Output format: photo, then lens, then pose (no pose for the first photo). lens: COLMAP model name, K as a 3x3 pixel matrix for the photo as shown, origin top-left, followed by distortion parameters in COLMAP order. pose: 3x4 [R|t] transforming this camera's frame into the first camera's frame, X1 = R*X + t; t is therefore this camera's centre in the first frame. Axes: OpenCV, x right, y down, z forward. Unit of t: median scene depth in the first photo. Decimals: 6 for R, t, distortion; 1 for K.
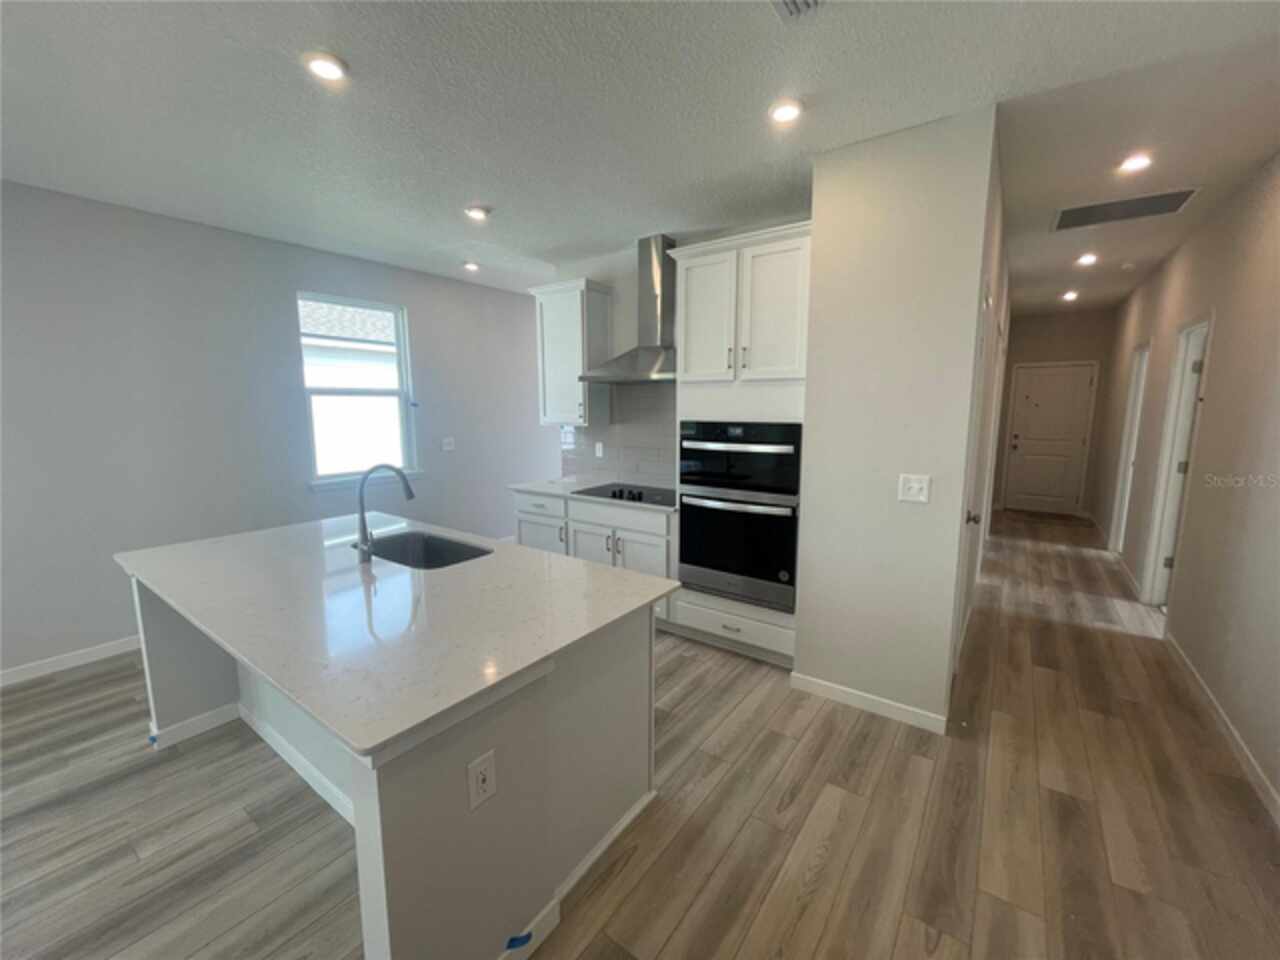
lens RADIAL K [[516.8, 0, 642.0], [0, 516.8, 478.2], [0, 0, 1]] dist [-0.003768, 0.002947]
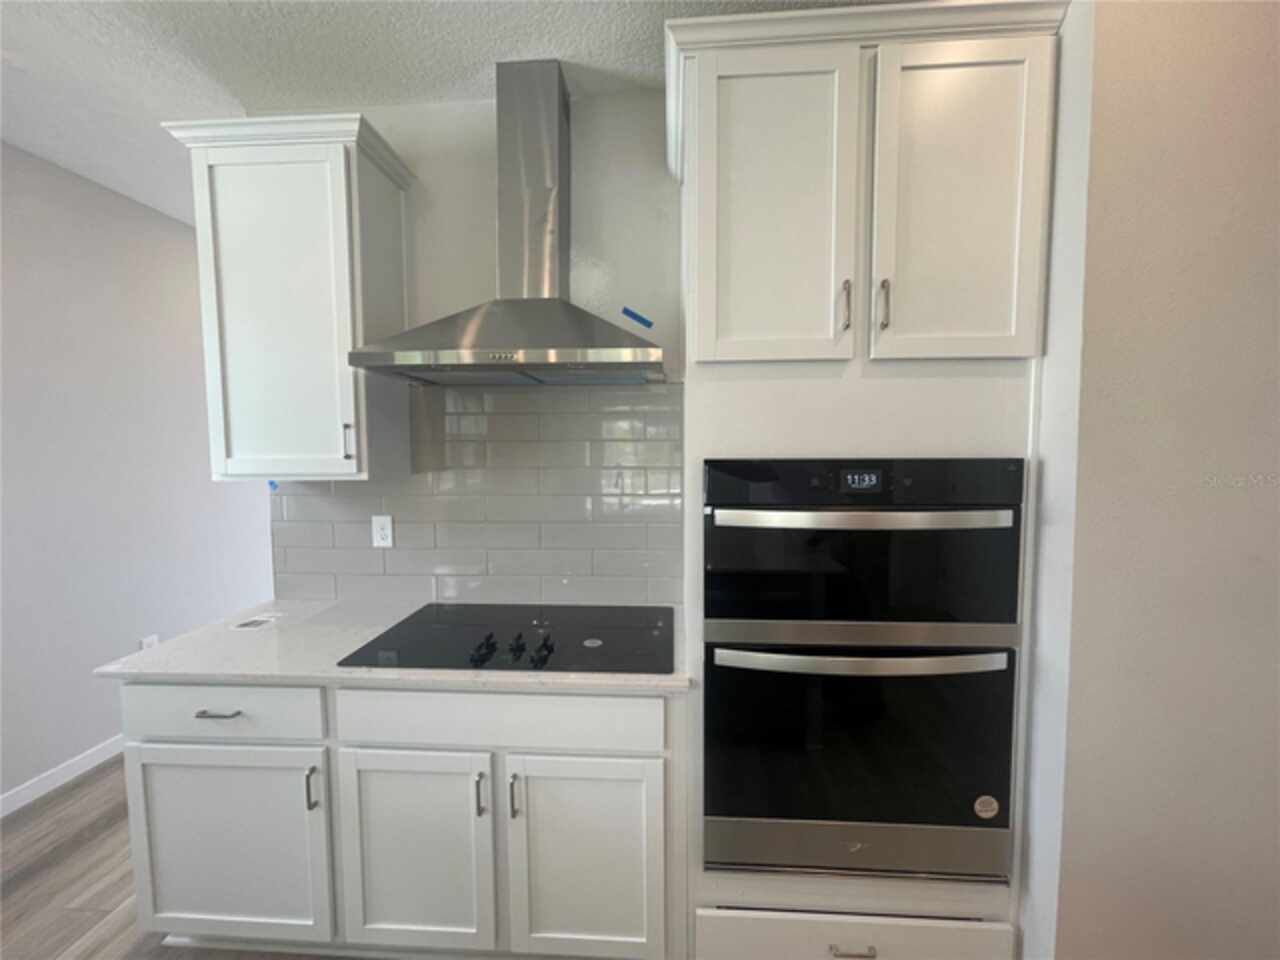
lens RADIAL K [[516.8, 0, 642.0], [0, 516.8, 478.2], [0, 0, 1]] dist [-0.003768, 0.002947]
pose [[0.847939, -0.034932, 0.528942, -0.171686], [0.080119, 0.994809, -0.062739, -0.073847], [-0.524005, 0.095577, 0.846336, 0.674602]]
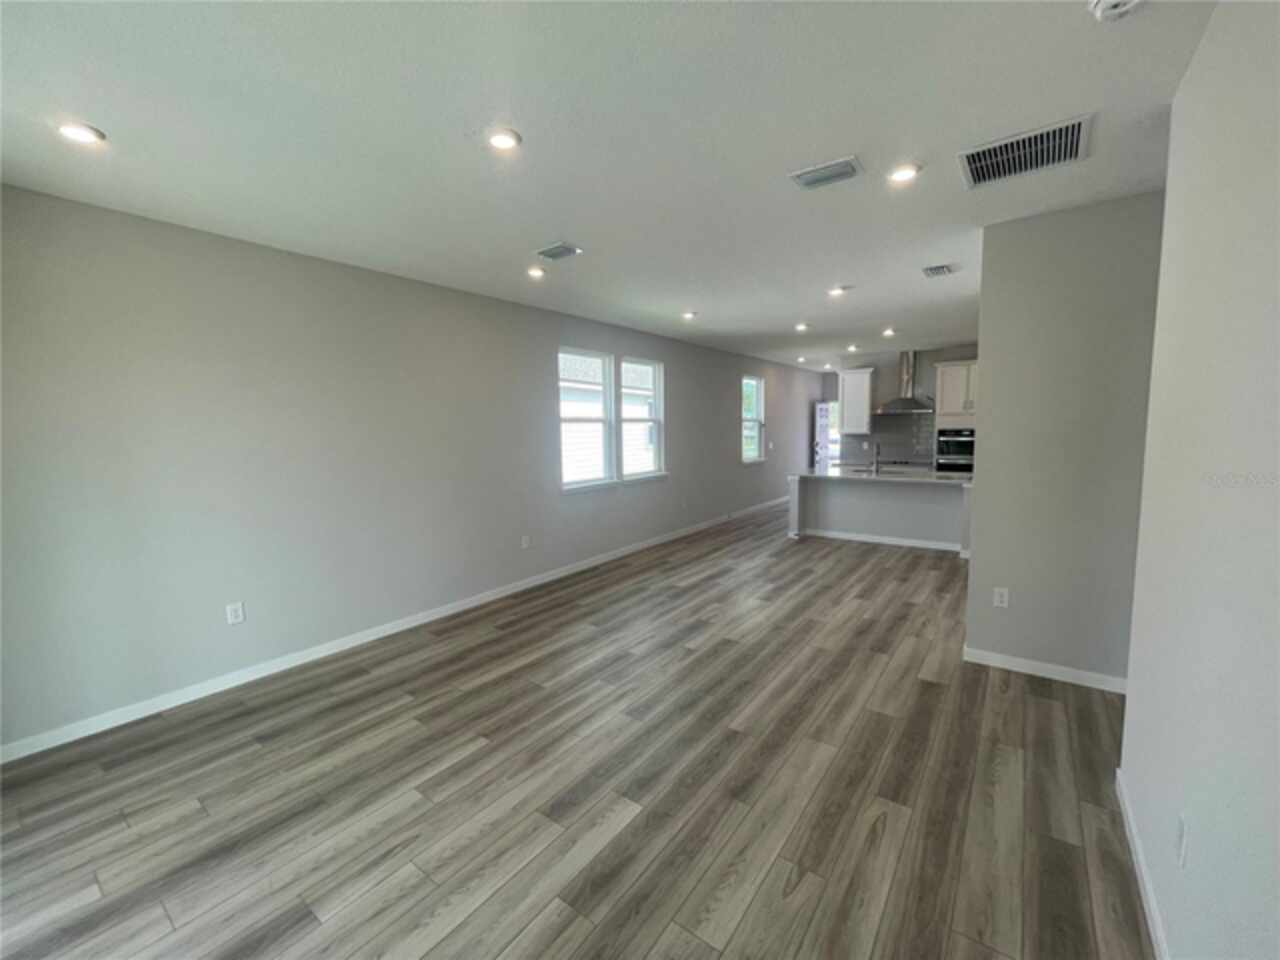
lens RADIAL K [[529.6, 0, 640.0], [0, 529.6, 480.0], [0, 0, 1]] dist [-0.001313, 0.018309]
pose [[0.999892, -0.009702, -0.011054, -1.317133], [0.009232, 0.999082, -0.041833, 0.225097], [0.011450, 0.041727, 0.999063, -1.555904]]
